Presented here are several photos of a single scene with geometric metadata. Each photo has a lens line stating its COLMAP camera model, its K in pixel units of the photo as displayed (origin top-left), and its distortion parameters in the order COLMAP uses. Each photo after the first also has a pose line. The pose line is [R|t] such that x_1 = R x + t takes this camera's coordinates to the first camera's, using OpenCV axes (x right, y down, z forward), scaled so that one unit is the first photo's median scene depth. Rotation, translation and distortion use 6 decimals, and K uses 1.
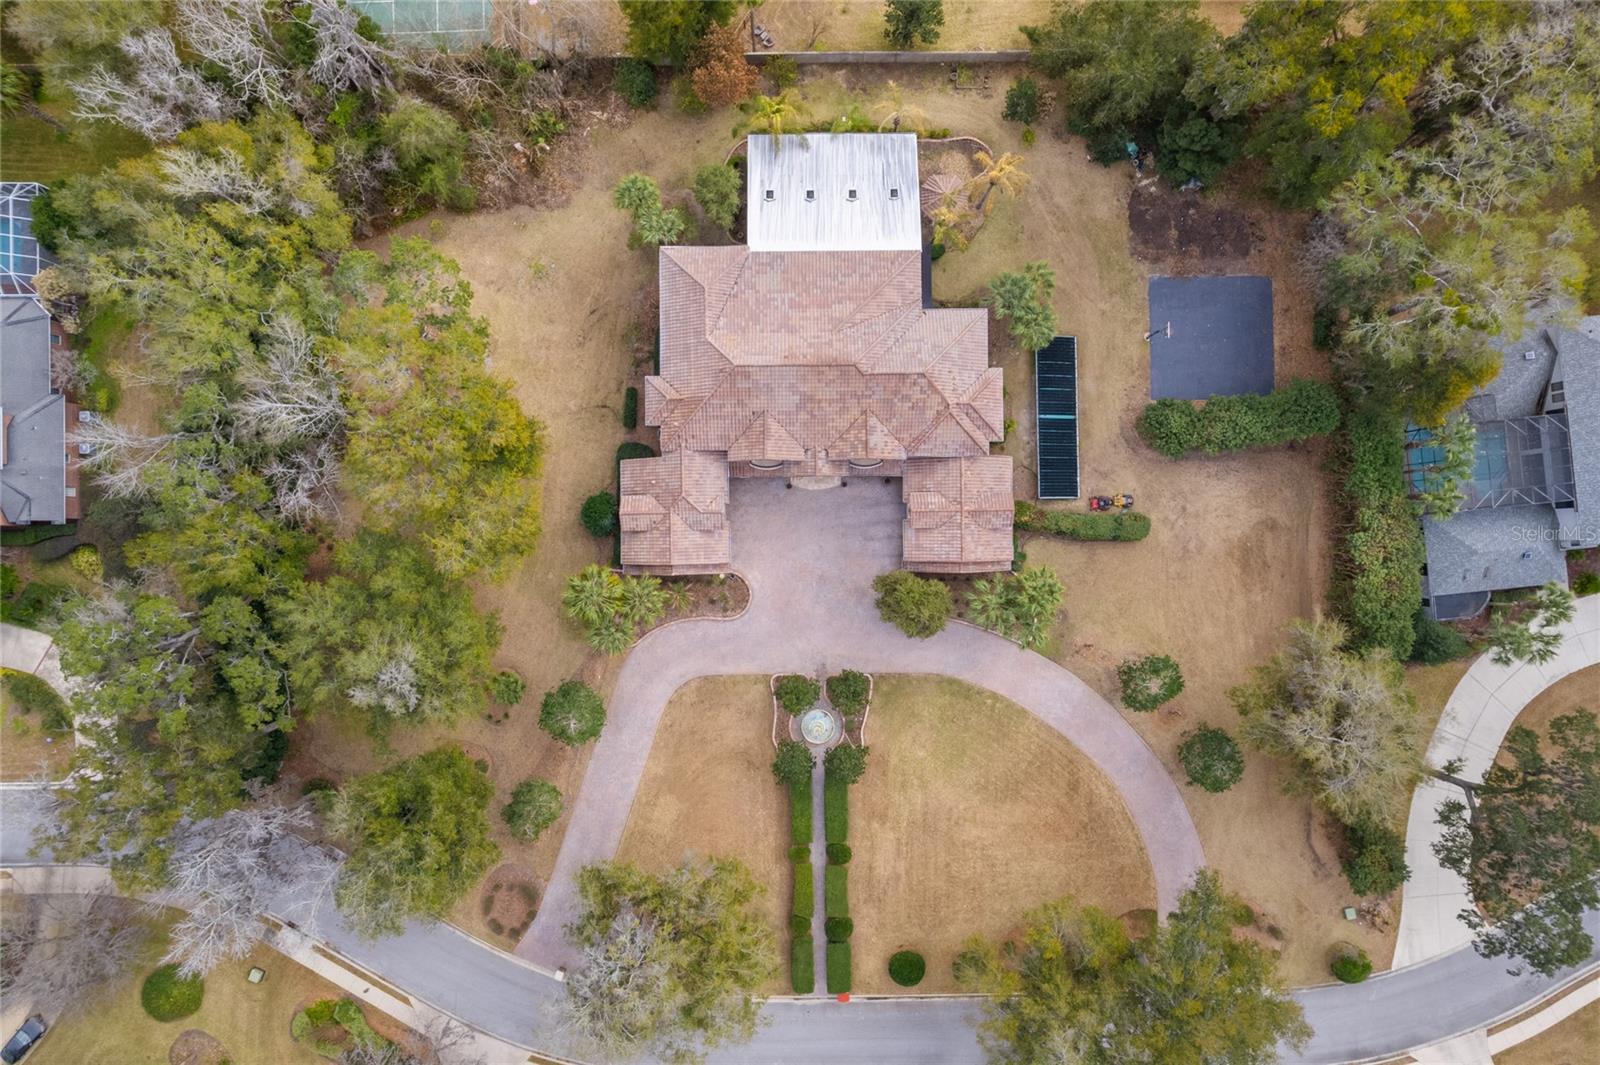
lens RADIAL K [[1021.4, 0, 808.2], [0, 1021.4, 537.7], [0, 0, 1]] dist [-0.083490, 0.073032]
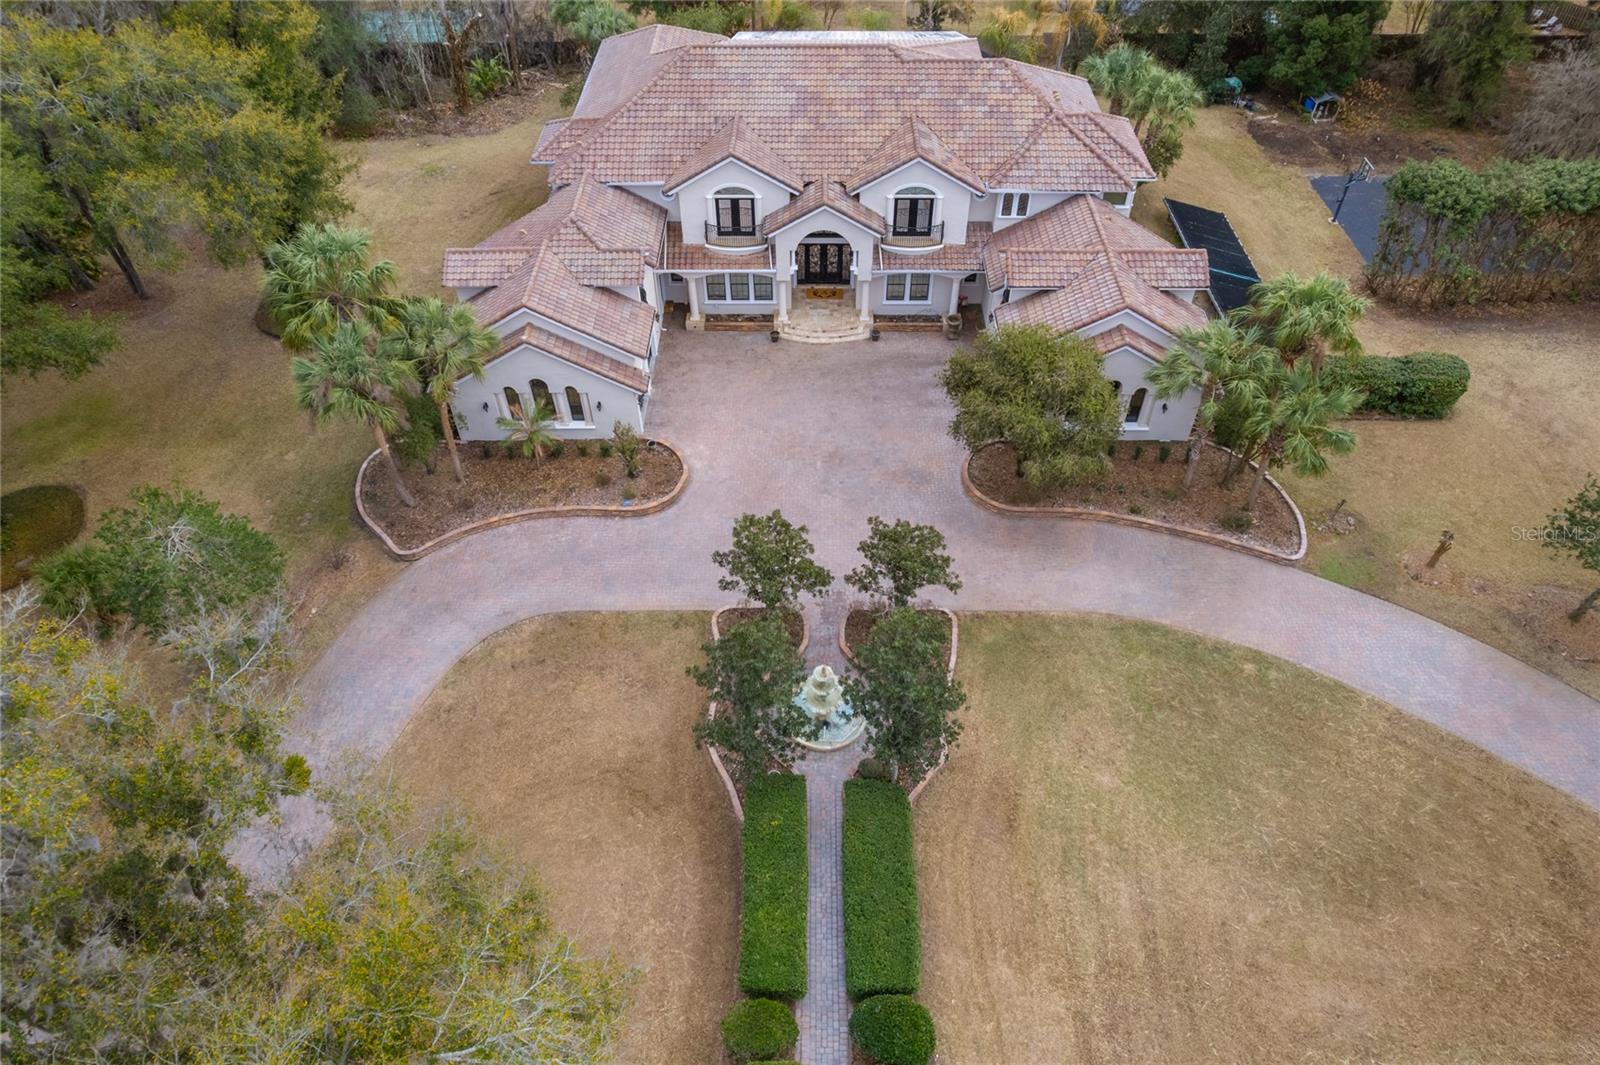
lens RADIAL K [[1021.4, 0, 808.2], [0, 1021.4, 537.7], [0, 0, 1]] dist [-0.083490, 0.073032]
pose [[0.999833, 0.007603, -0.016610, 0.009104], [-0.016851, 0.734958, -0.677903, 0.403418], [0.007054, 0.678070, 0.734964, 0.678952]]
